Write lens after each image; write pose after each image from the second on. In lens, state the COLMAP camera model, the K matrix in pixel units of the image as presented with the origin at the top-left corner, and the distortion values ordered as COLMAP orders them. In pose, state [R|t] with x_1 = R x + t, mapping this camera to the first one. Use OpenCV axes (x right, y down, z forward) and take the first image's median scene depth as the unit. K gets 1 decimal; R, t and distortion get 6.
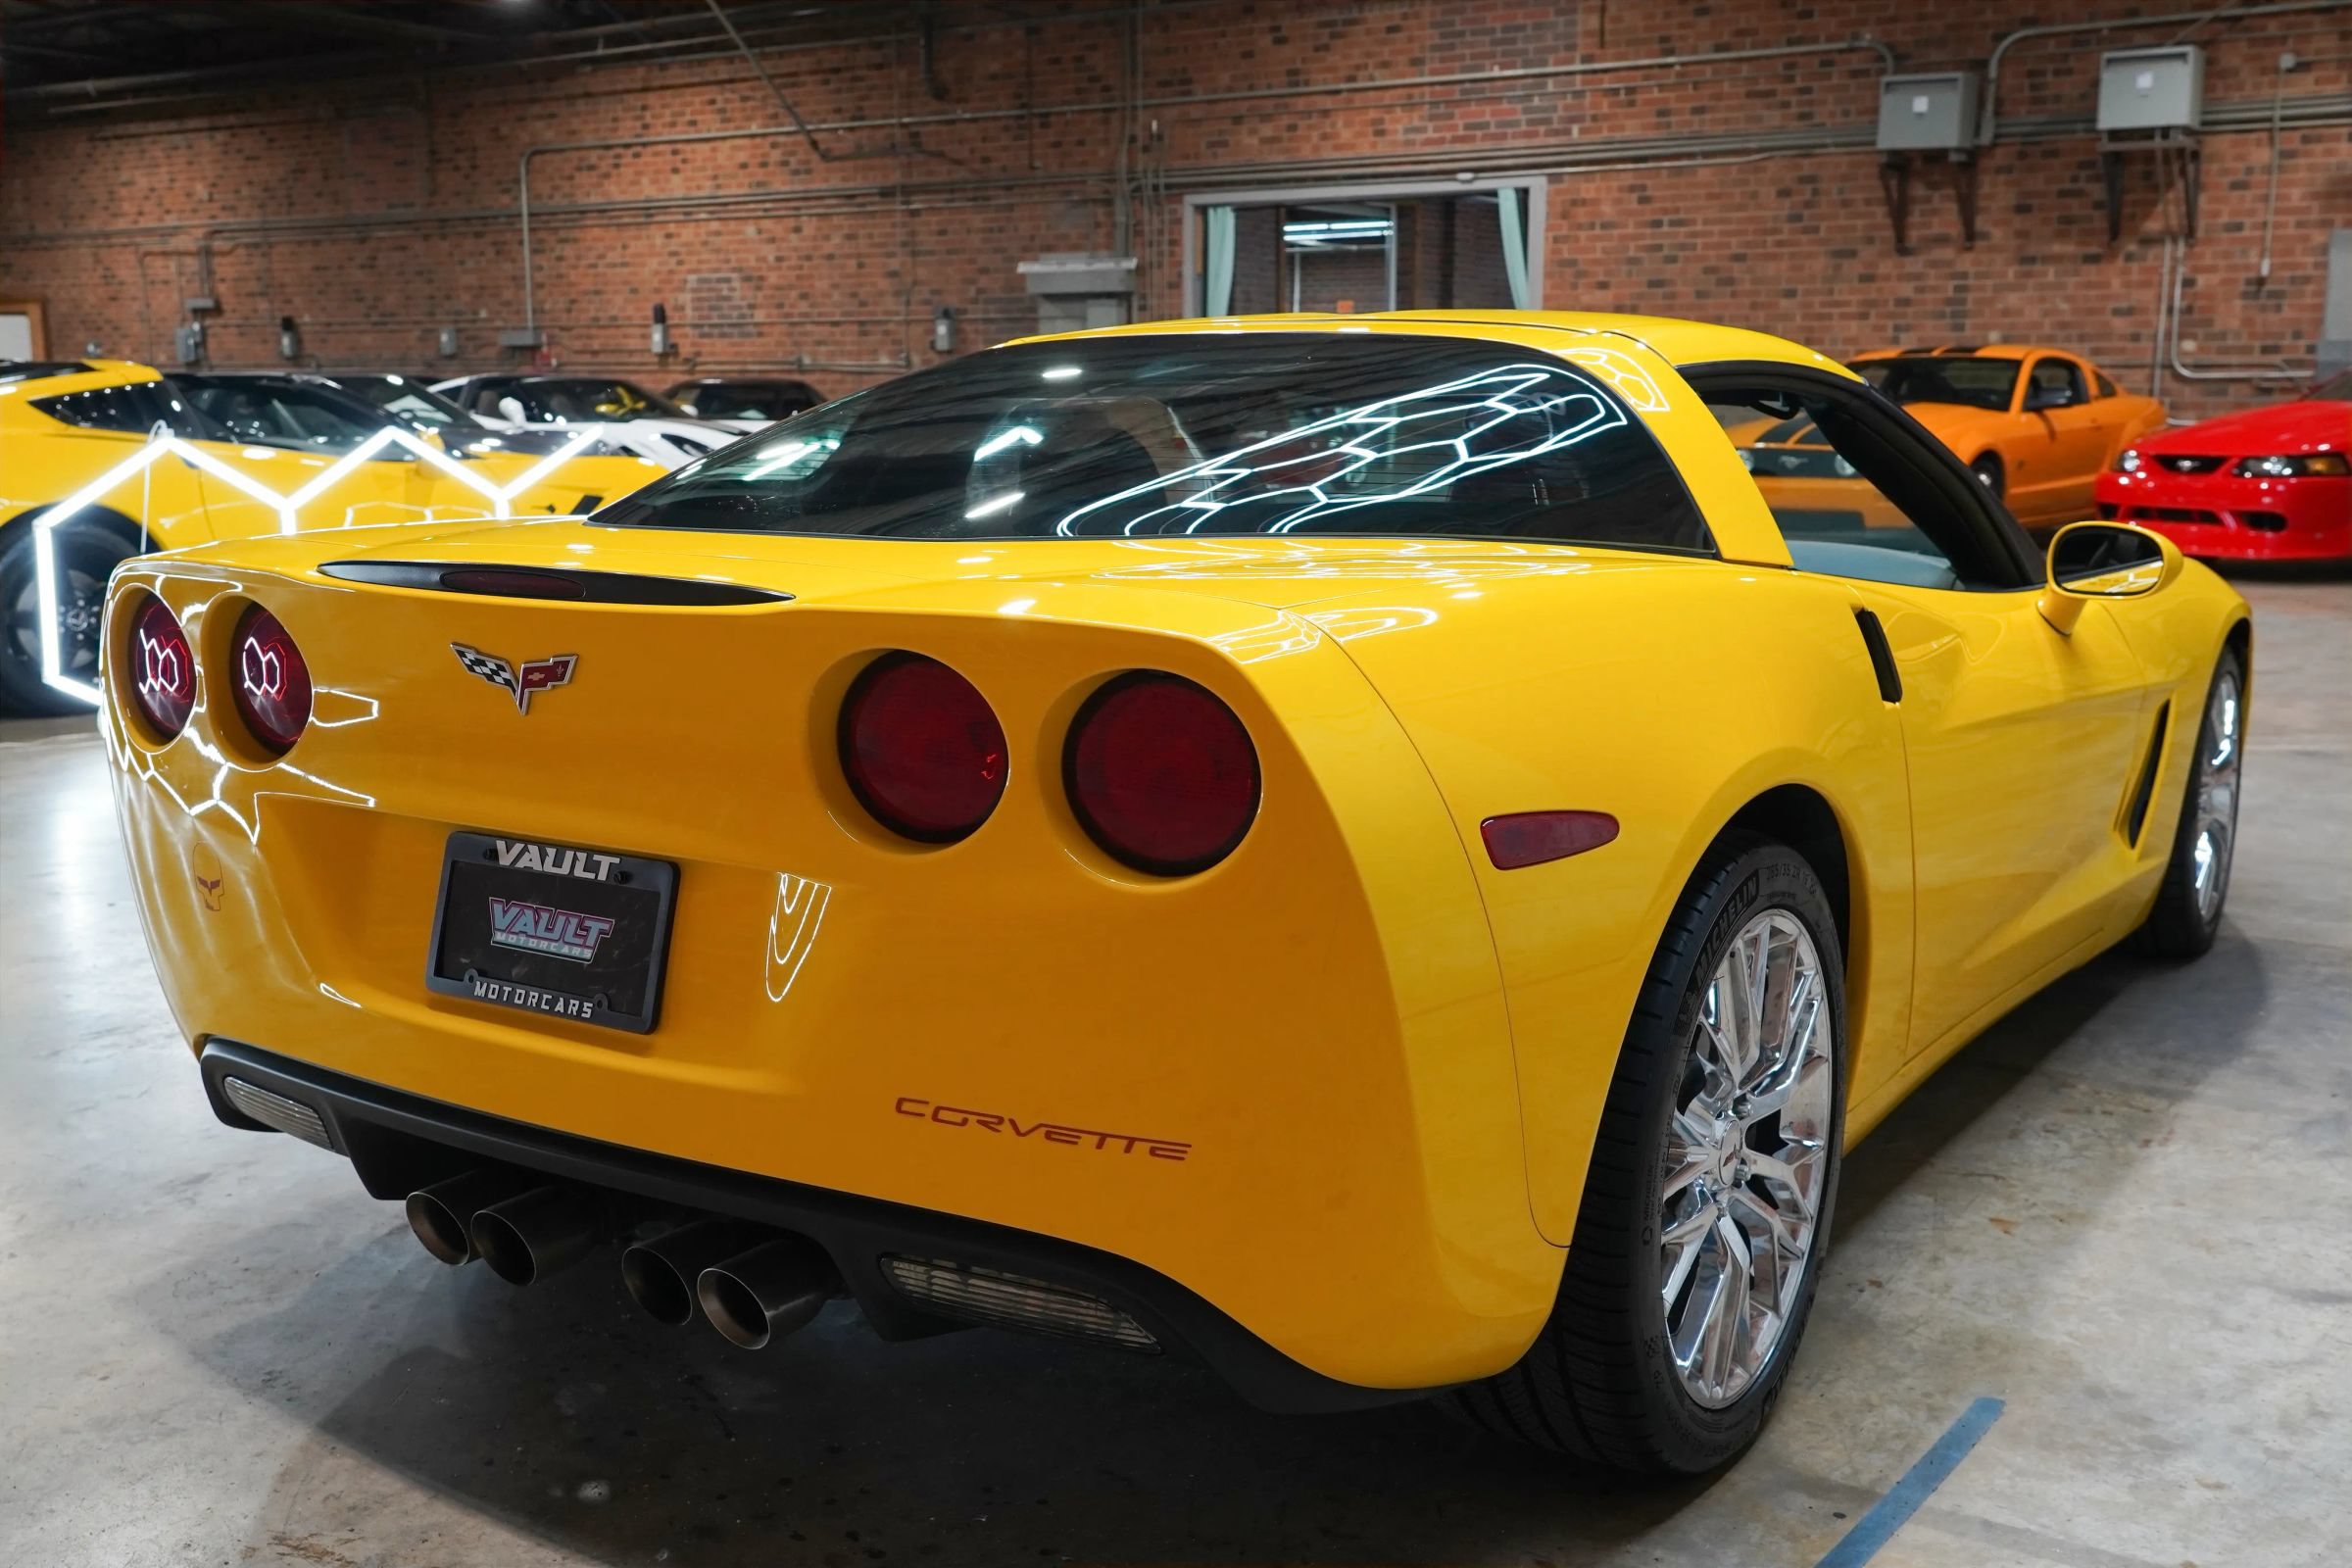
lens RADIAL K [[2310.1, 0, 1145.6], [0, 2310.1, 780.2], [0, 0, 1]] dist [0.046135, -0.026372]
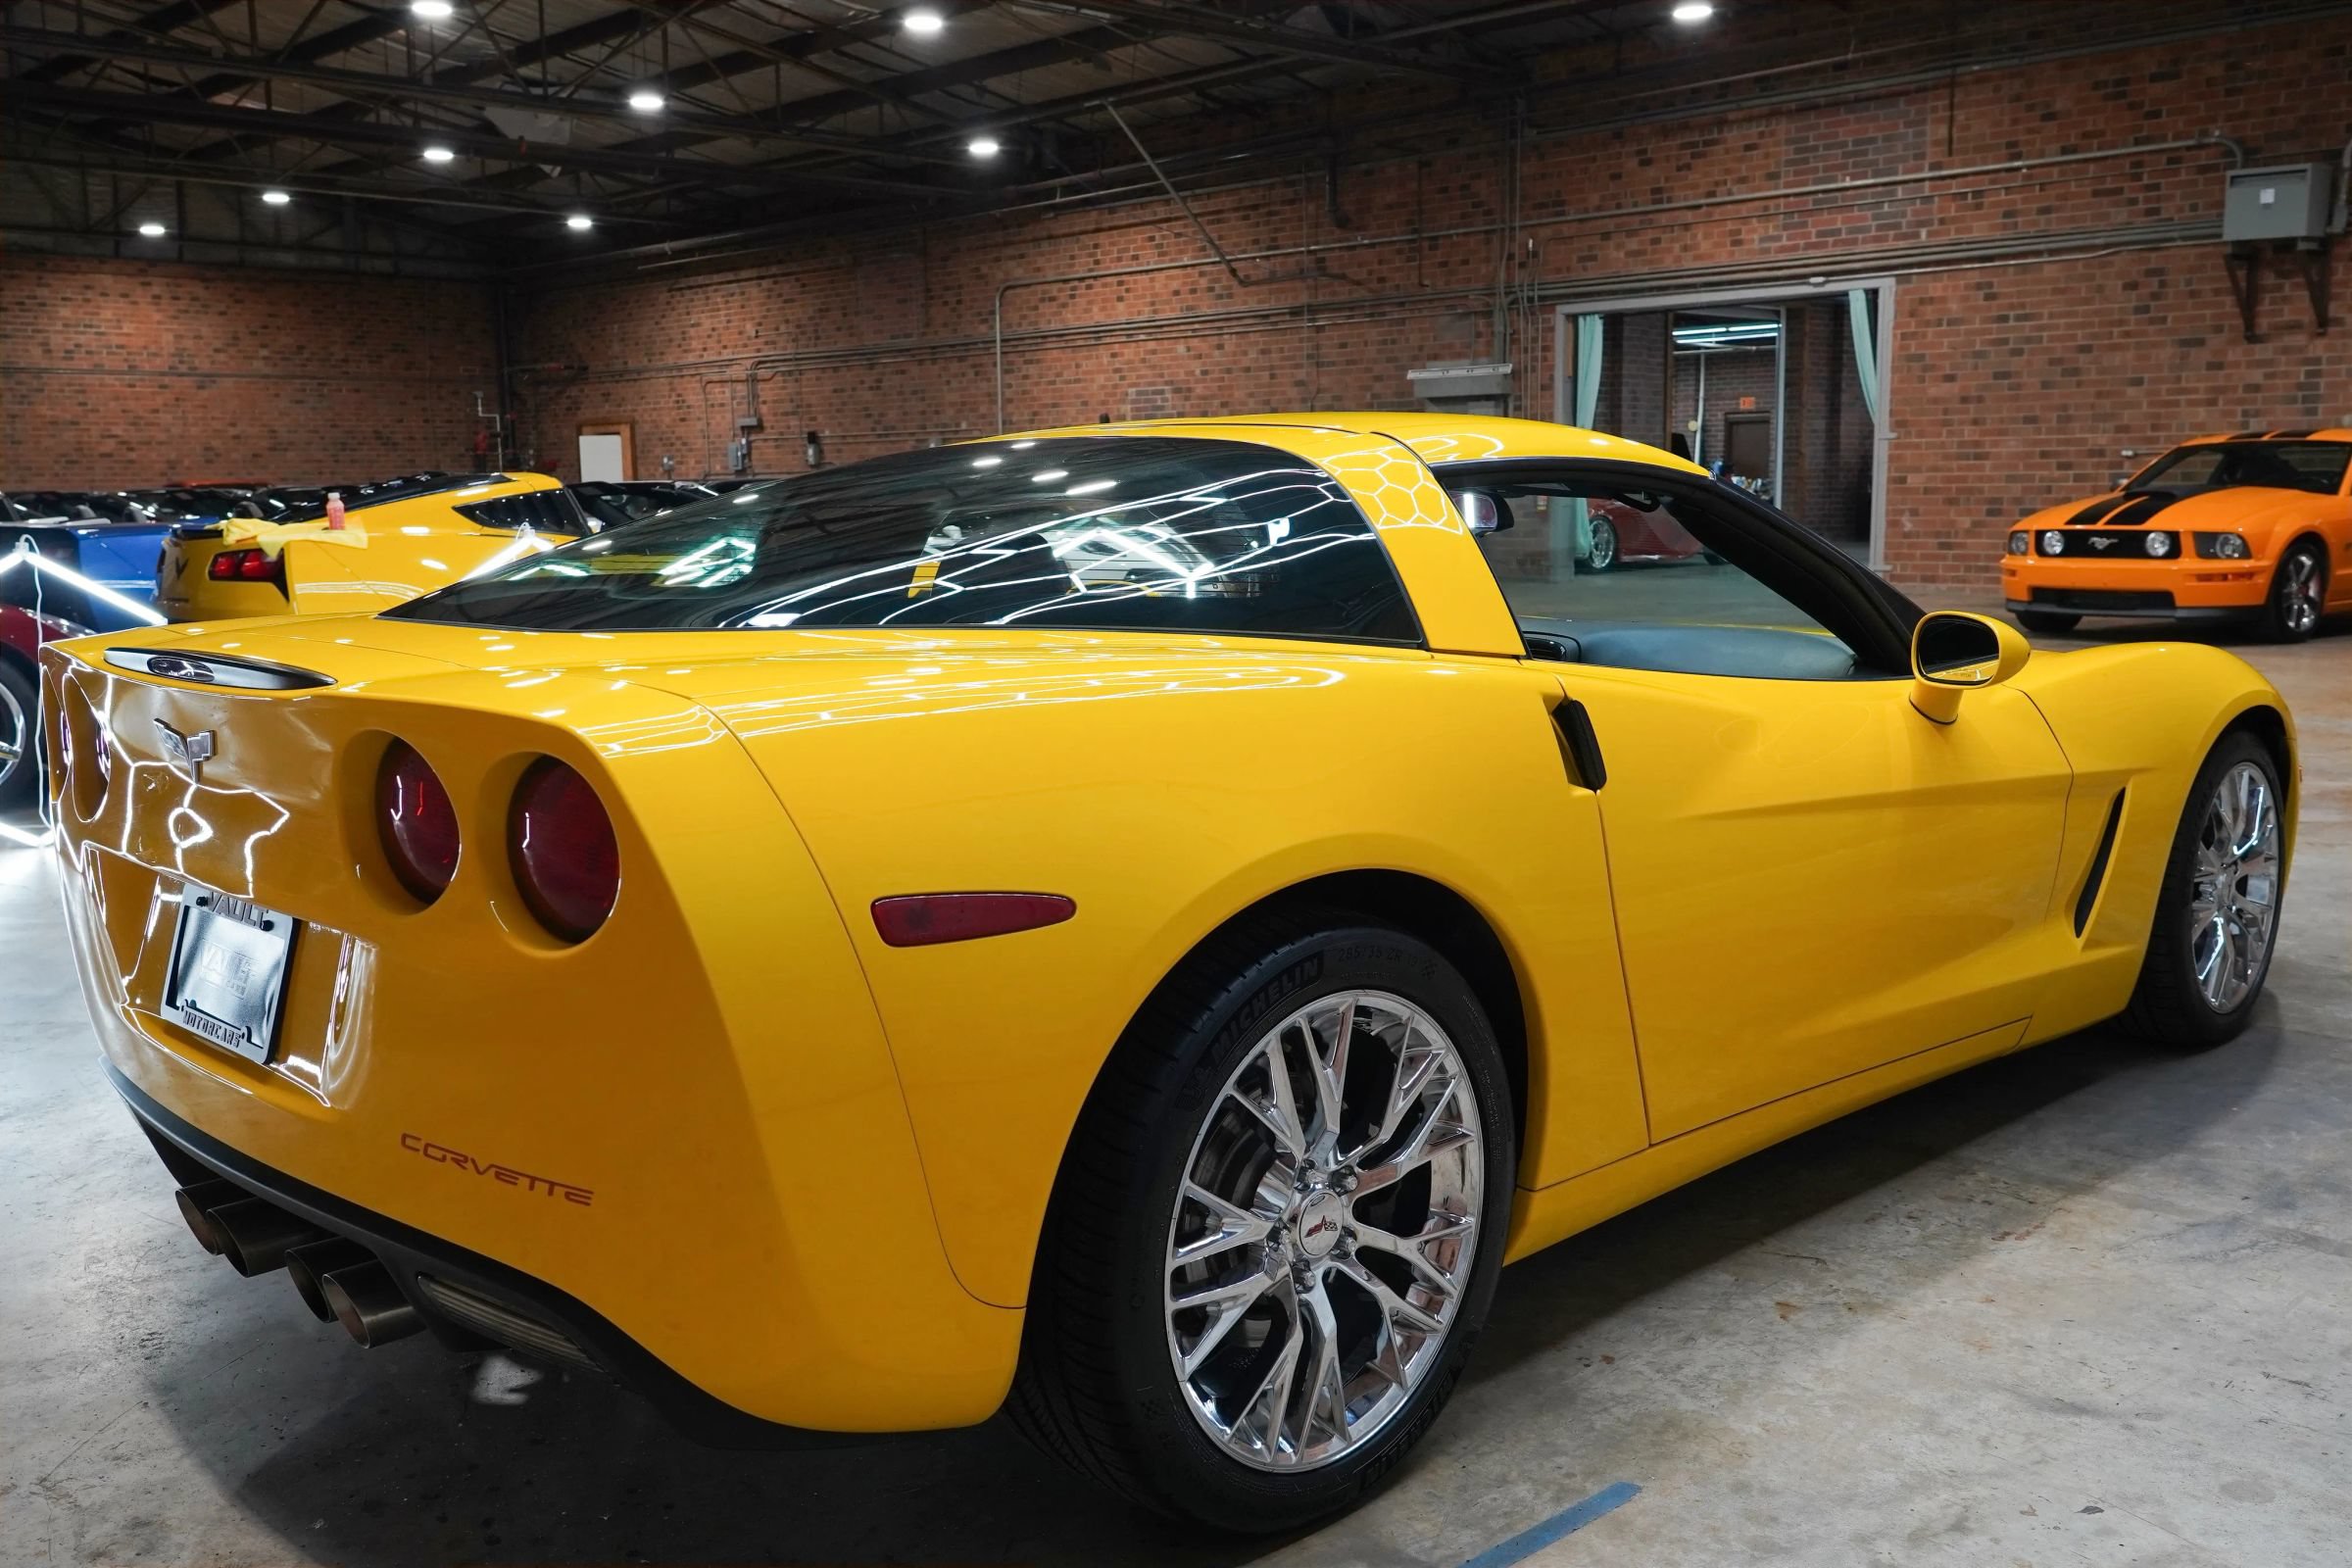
lens RADIAL K [[2056.7, 0, 1156.9], [0, 2056.7, 780.9], [0, 0, 1]] dist [0.030429, -0.015417]
pose [[0.977813, 0.018149, -0.208690, 0.042608], [-0.023098, 0.999506, -0.021304, -0.001808], [0.208200, 0.025652, 0.977750, 0.009478]]
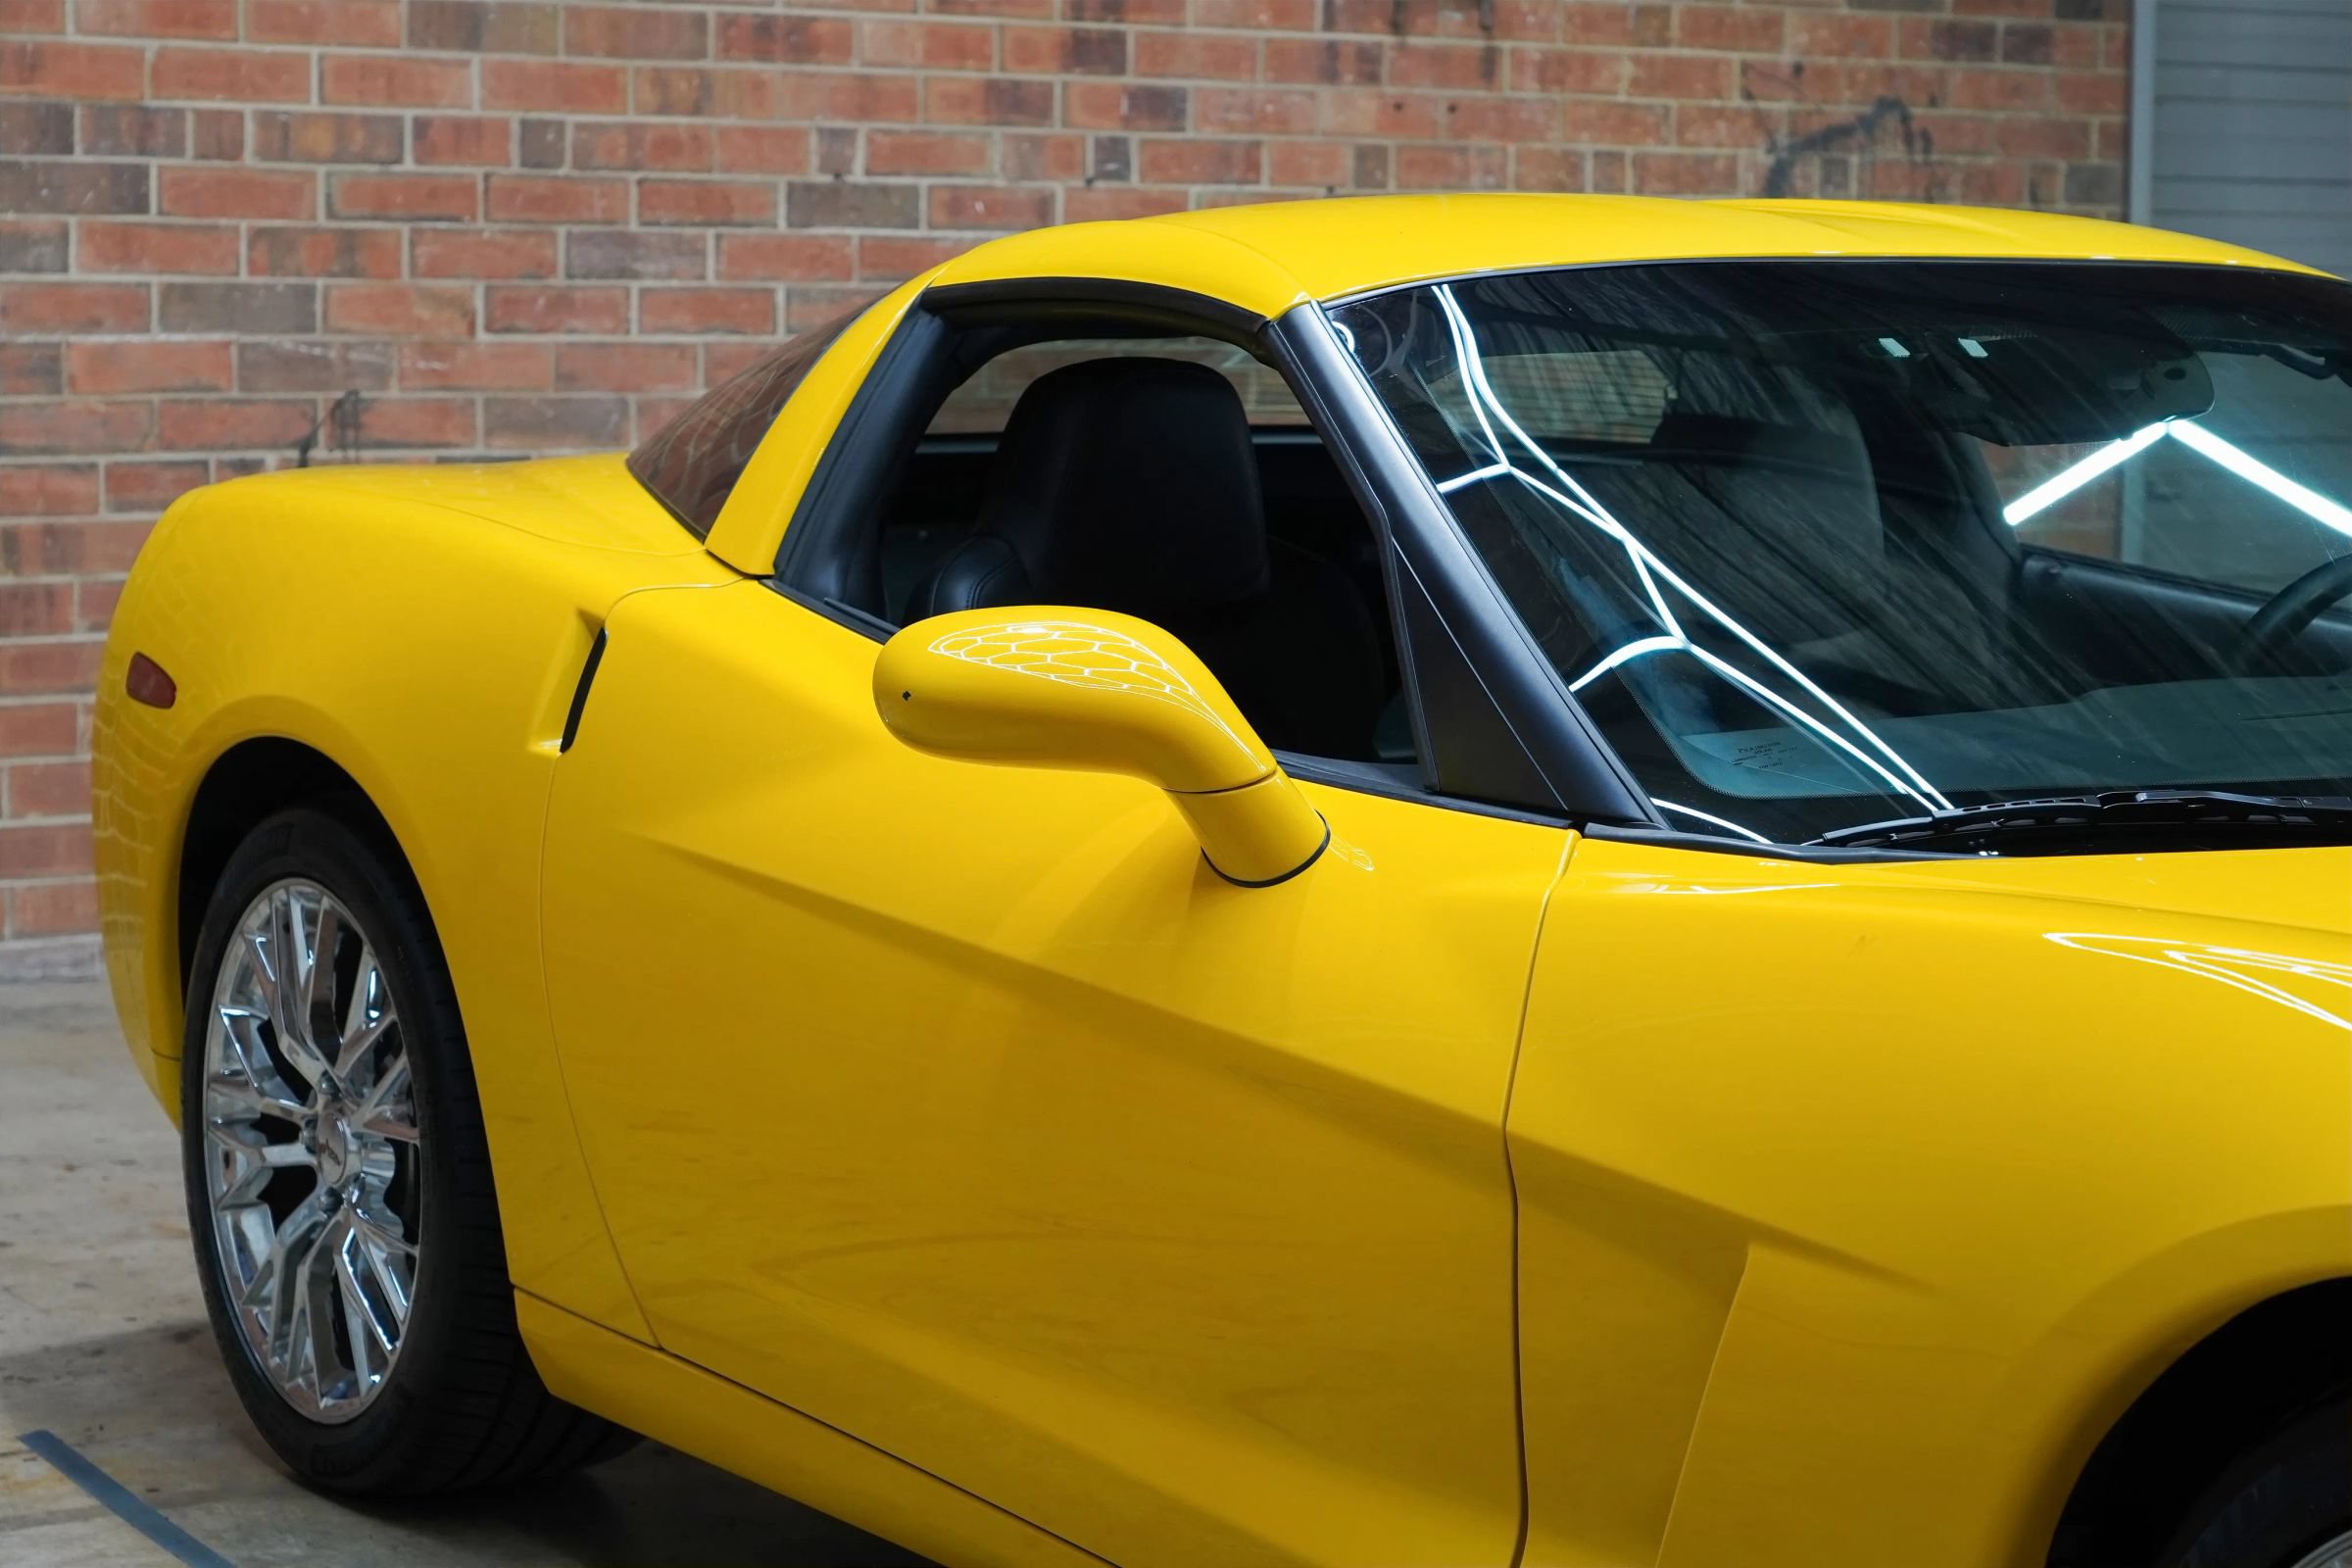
lens RADIAL K [[4670.4, 0, 1276.2], [0, 4670.4, 784.9], [0, 0, 1]] dist [0.016136, -0.167614]
pose [[-0.362495, 0.092528, -0.927381, 0.208221], [-0.163317, 0.973356, 0.160952, -0.038464], [0.917565, 0.209801, -0.337725, 0.222777]]
